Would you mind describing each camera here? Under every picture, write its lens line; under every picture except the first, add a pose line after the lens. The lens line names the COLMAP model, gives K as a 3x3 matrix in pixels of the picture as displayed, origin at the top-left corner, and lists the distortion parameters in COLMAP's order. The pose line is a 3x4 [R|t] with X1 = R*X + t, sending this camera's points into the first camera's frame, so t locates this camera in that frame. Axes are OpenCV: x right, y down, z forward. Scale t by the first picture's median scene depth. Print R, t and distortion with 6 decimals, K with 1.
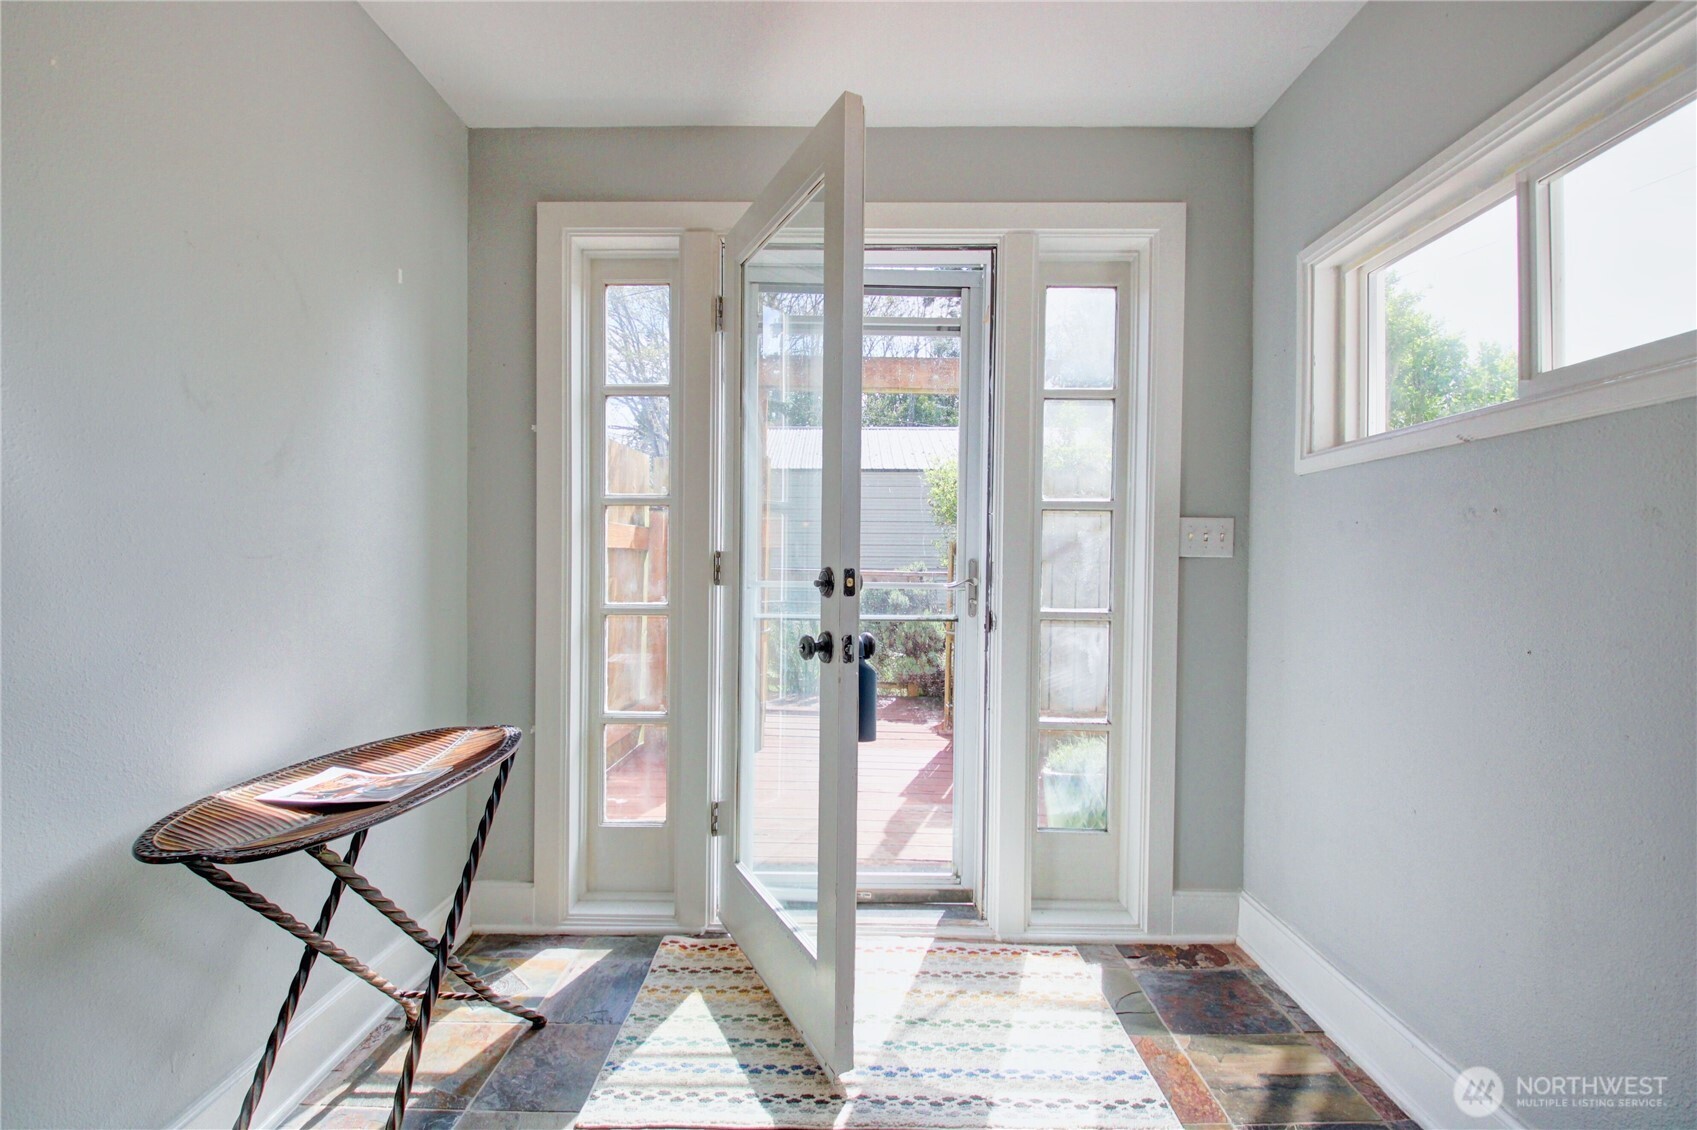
lens RADIAL K [[779.6, 0, 848.8], [0, 779.6, 562.6], [0, 0, 1]] dist [-0.021680, -0.001829]
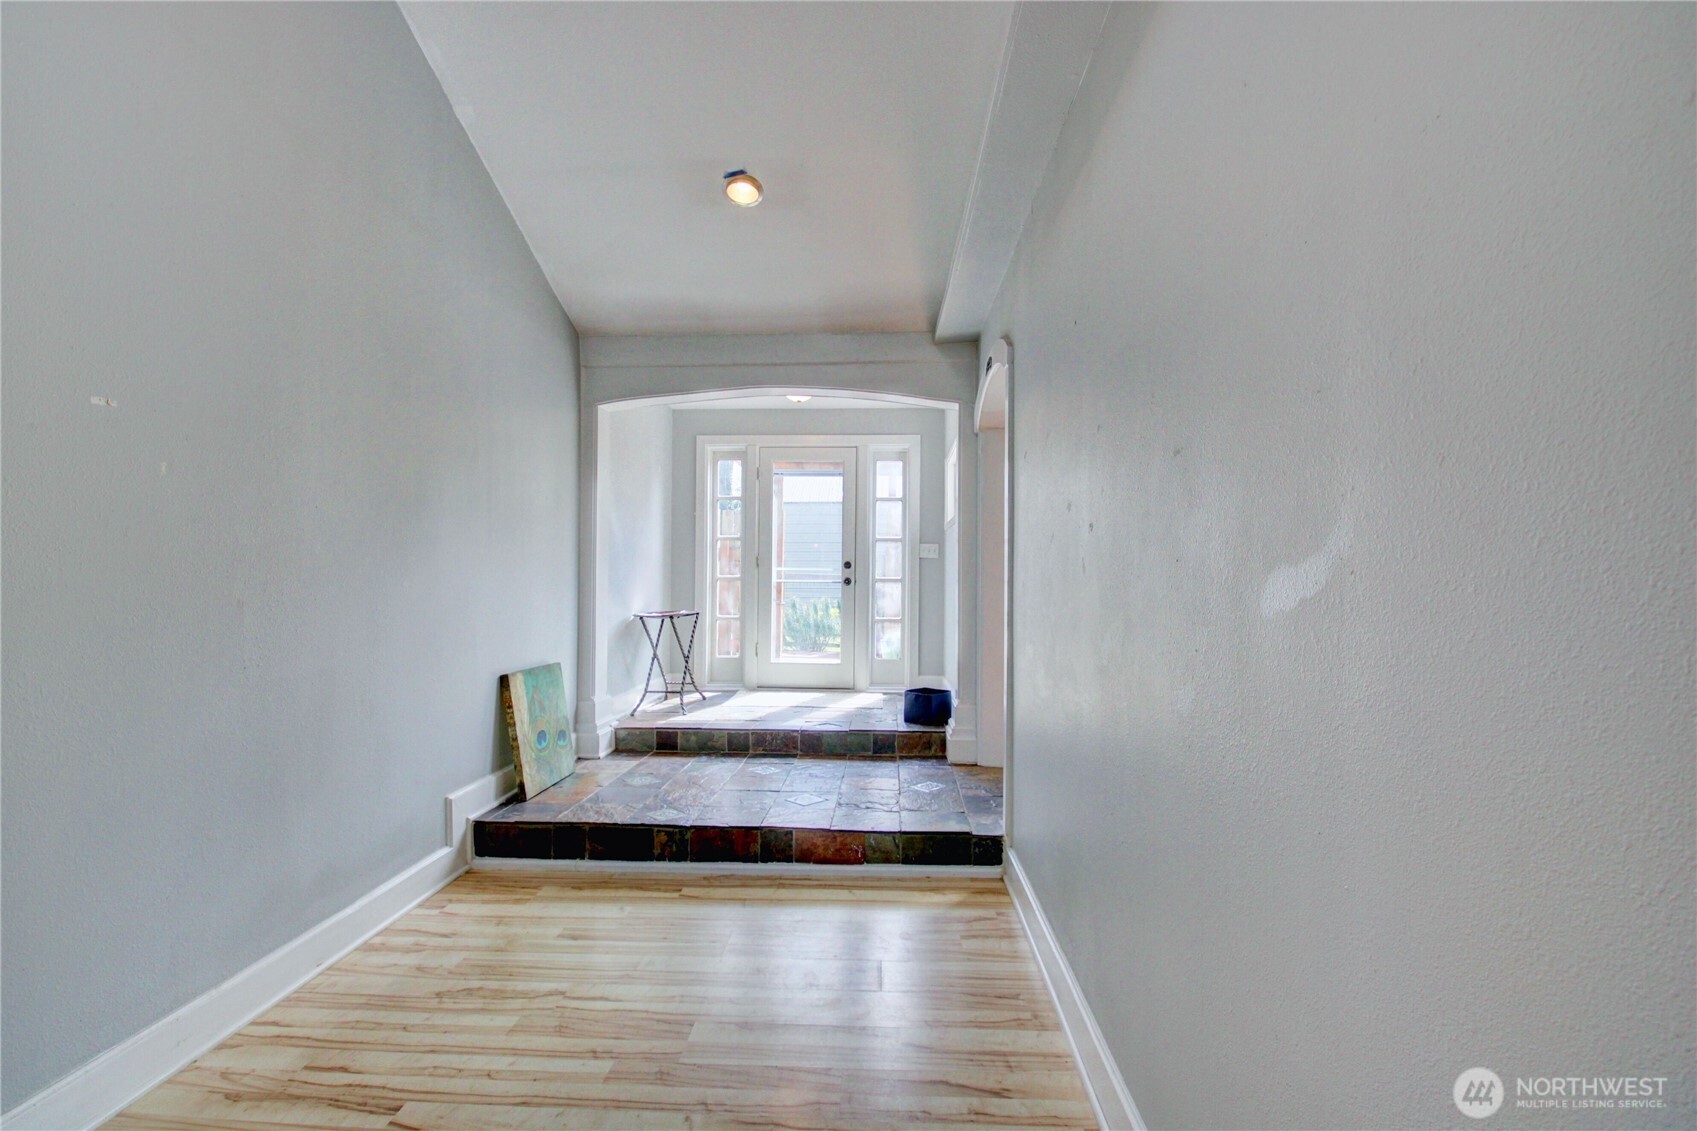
lens RADIAL K [[779.6, 0, 848.1], [0, 779.6, 566.7], [0, 0, 1]] dist [-0.021680, -0.001829]
pose [[0.999117, -0.001975, -0.041960, 0.267409], [0.000743, 0.999569, -0.029348, 0.103774], [0.042000, 0.029291, 0.998688, -1.764842]]
